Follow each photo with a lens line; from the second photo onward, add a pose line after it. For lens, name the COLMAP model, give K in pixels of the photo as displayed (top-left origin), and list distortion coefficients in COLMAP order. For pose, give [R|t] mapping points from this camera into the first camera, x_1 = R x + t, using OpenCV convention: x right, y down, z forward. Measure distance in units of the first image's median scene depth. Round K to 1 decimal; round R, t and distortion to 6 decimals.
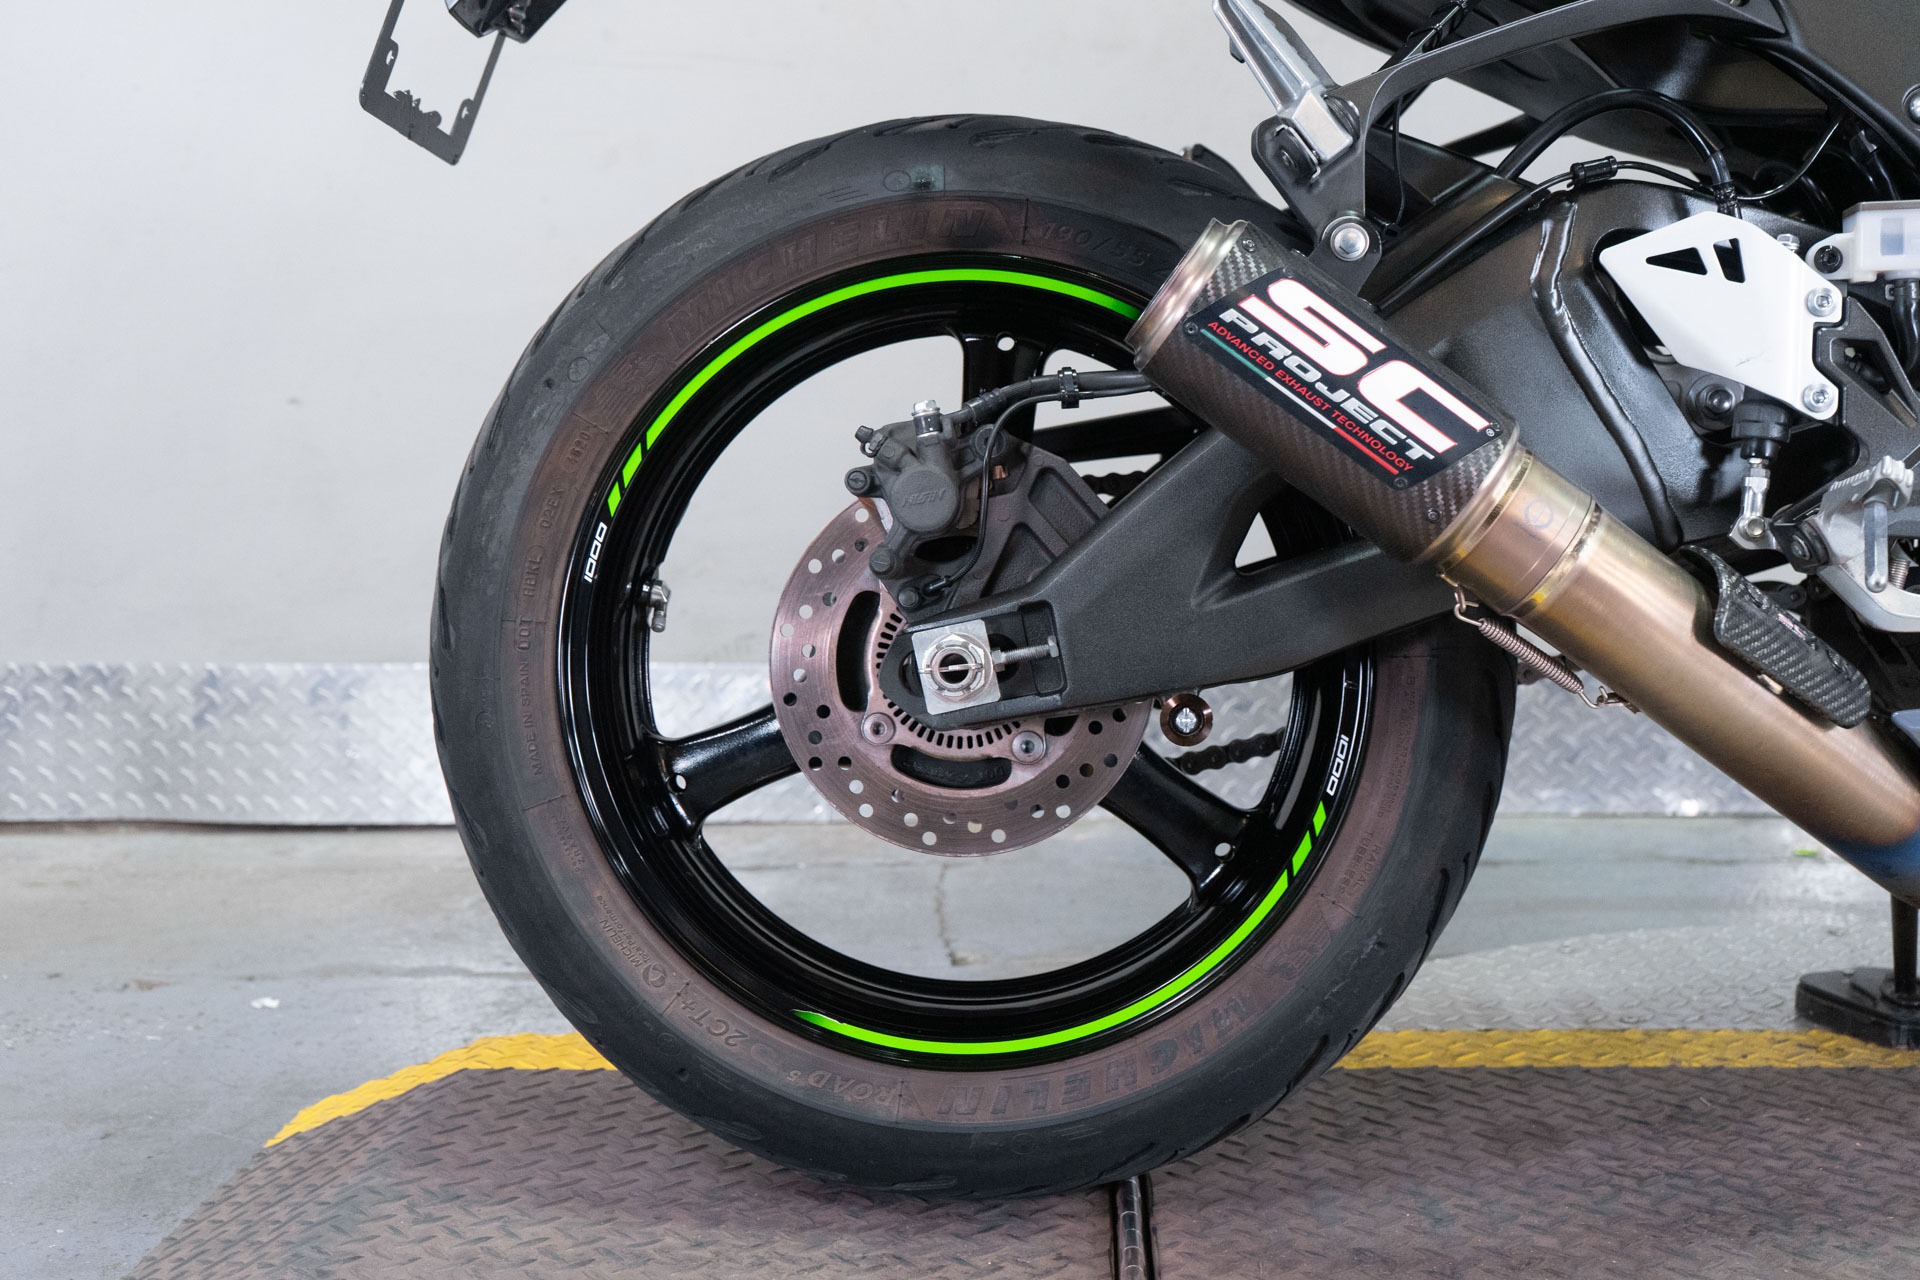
lens RADIAL K [[2194.2, 0, 986.0], [0, 2194.2, 606.4], [0, 0, 1]] dist [0.019457, 0.000000]
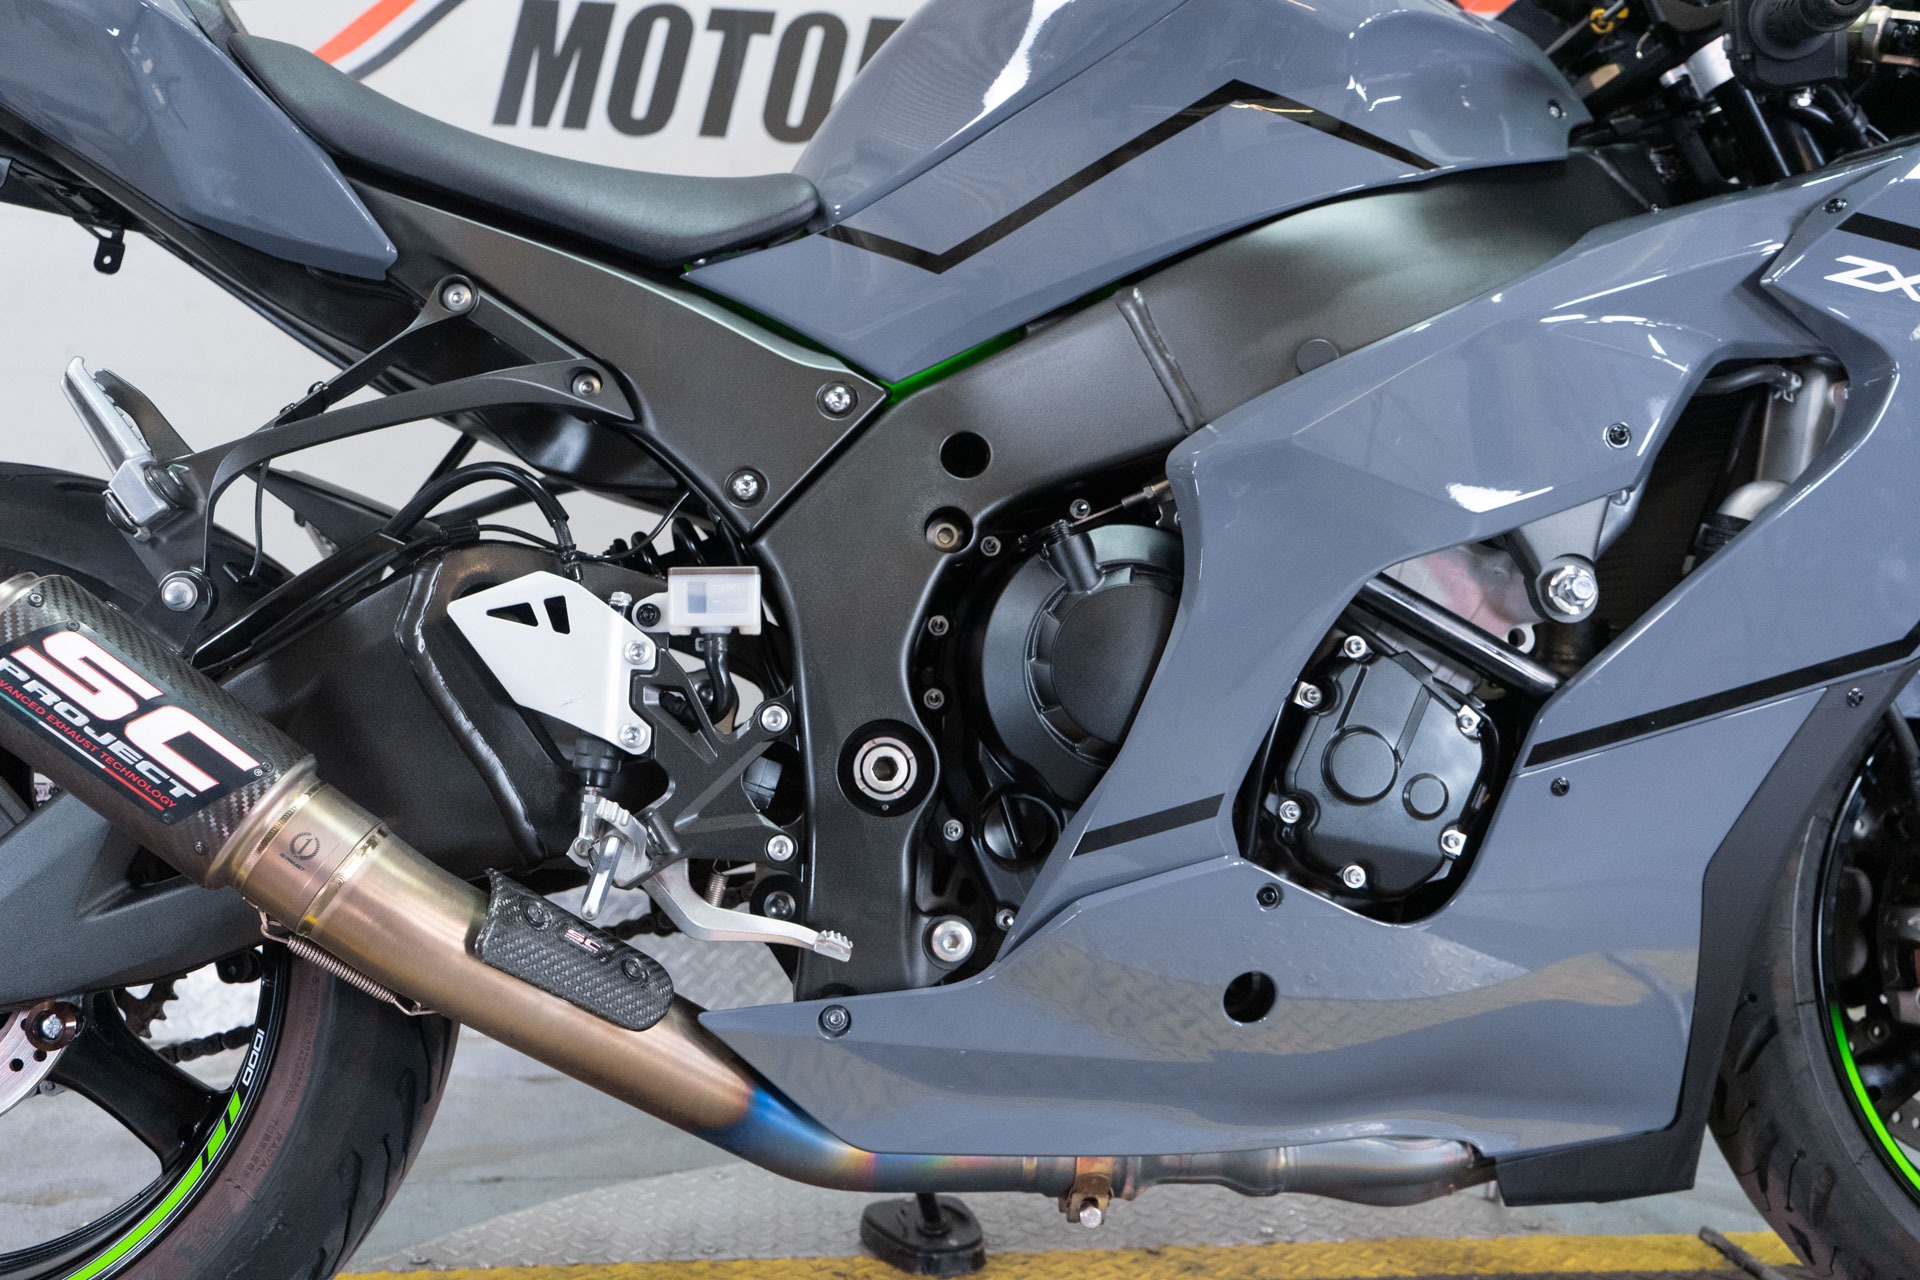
lens RADIAL K [[1844.3, 0, 966.7], [0, 1844.3, 628.9], [0, 0, 1]] dist [0.015760, 0.000000]
pose [[0.988779, 0.018936, 0.148182, 0.382871], [-0.004565, 0.995301, -0.096727, -0.054146], [-0.149317, 0.094965, 0.984219, 0.019546]]
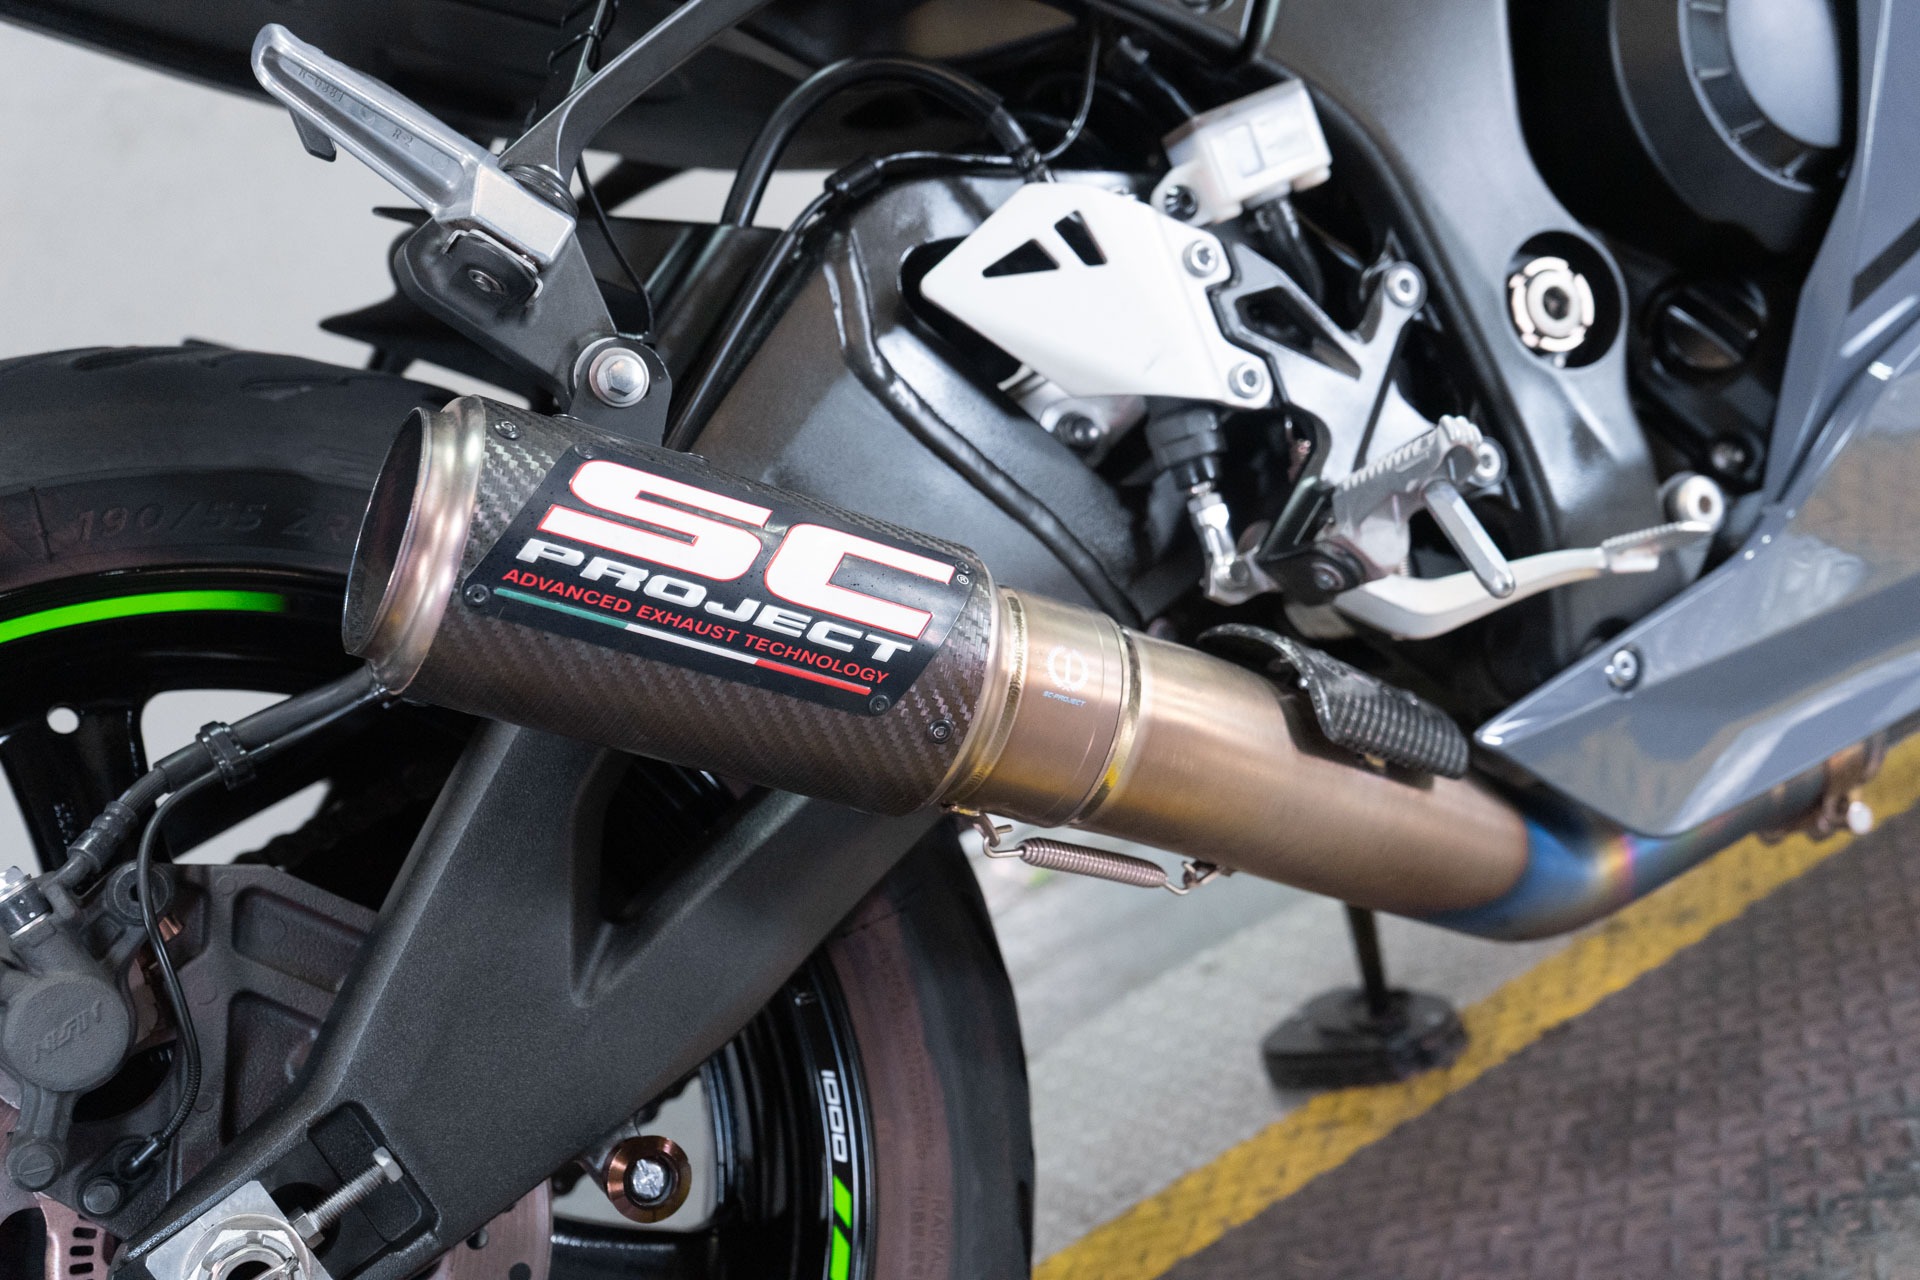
lens RADIAL K [[2194.2, 0, 961.5], [0, 2194.2, 618.8], [0, 0, 1]] dist [0.019457, 0.000000]
pose [[0.823153, -0.359447, 0.439564, -0.049774], [0.382768, 0.923061, 0.038025, -0.080443], [-0.419413, 0.136951, 0.897406, 0.367554]]
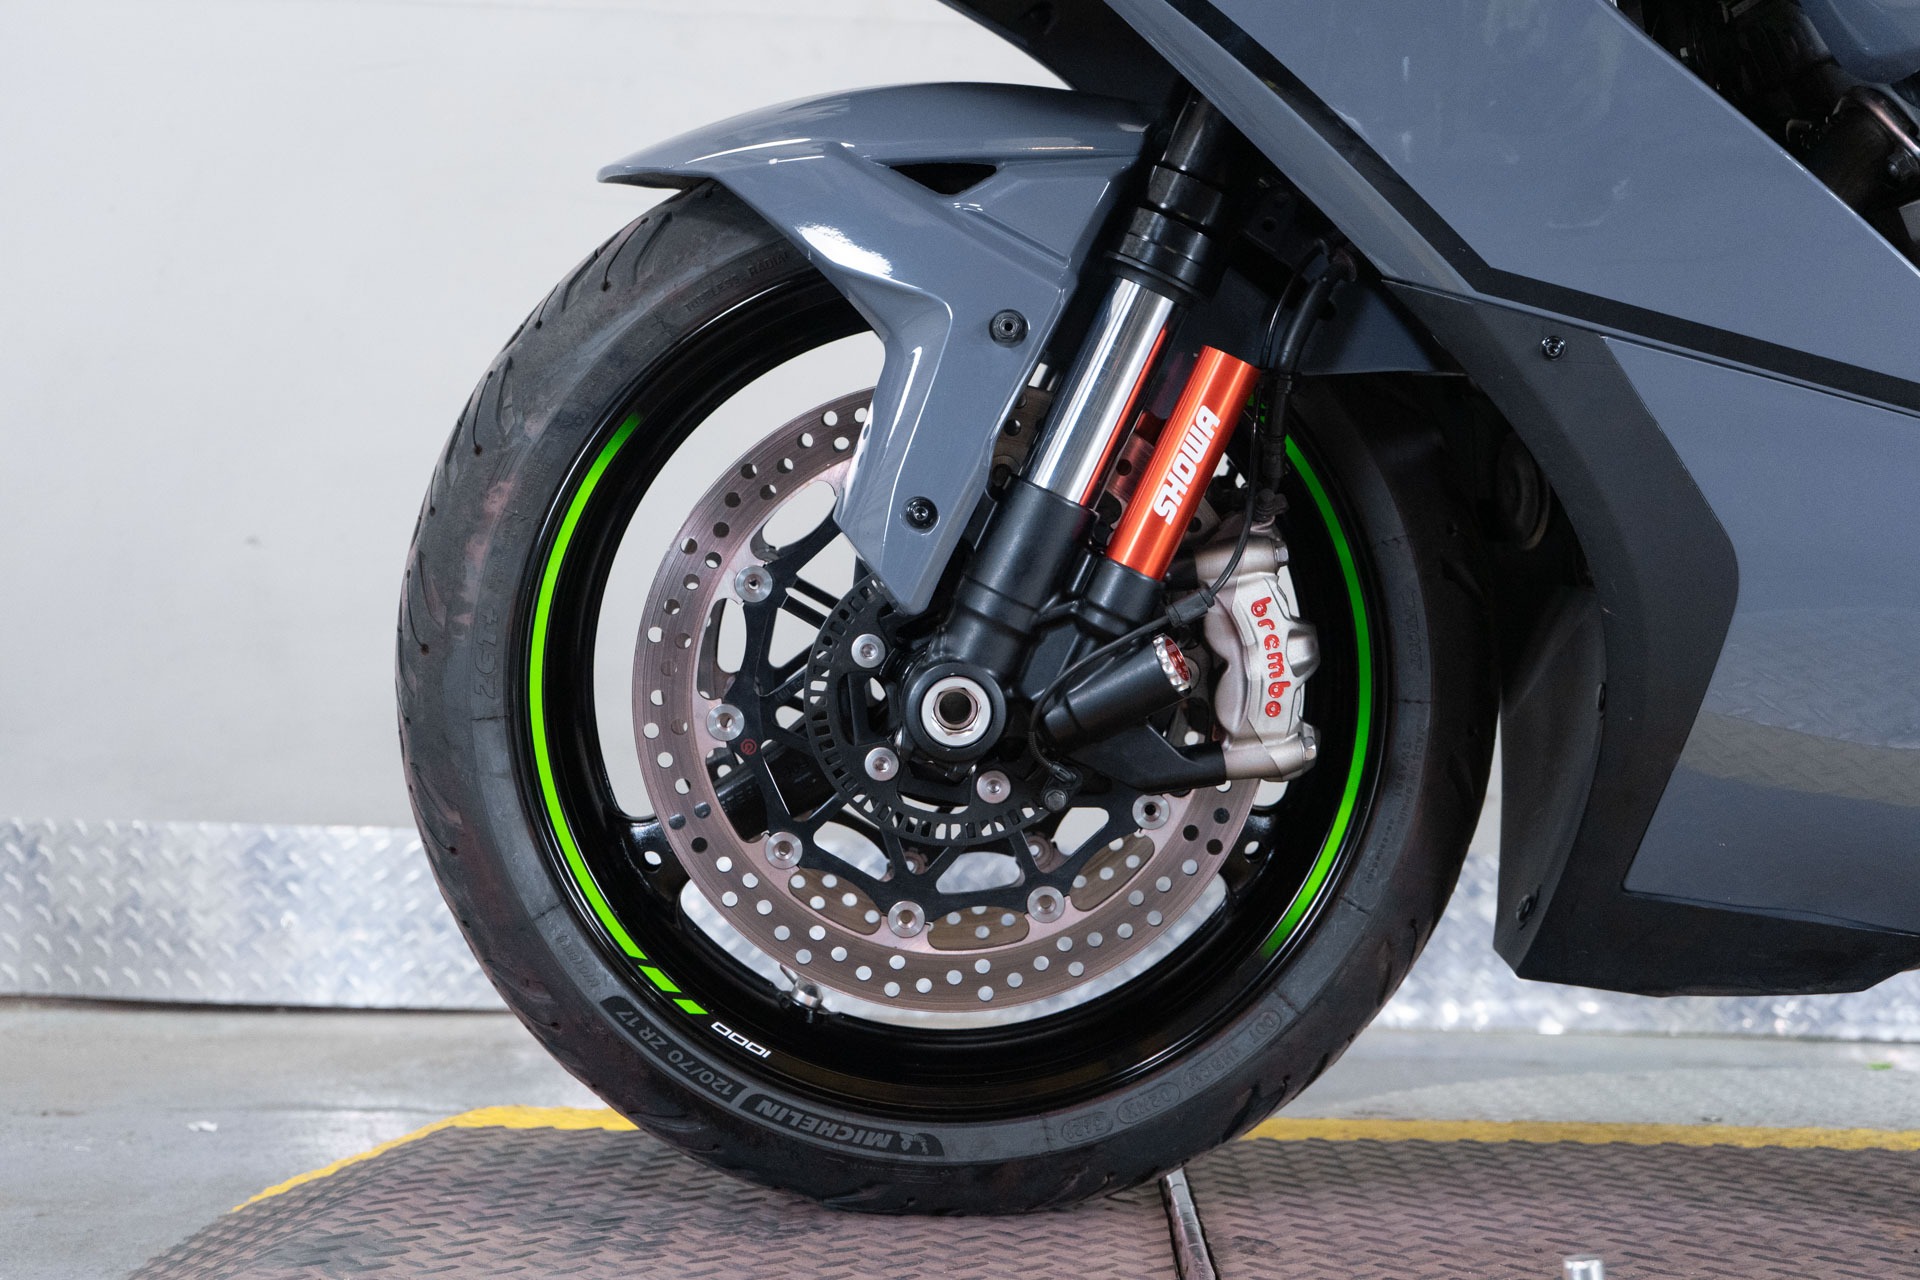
lens RADIAL K [[2455.6, 0, 965.0], [0, 2455.6, 651.4], [0, 0, 1]] dist [0.048217, 0.000000]
pose [[0.999402, 0.033251, 0.009528, -0.047381], [-0.031664, 0.990363, -0.134830, 0.192496], [-0.013919, 0.134448, 0.990823, -0.078847]]
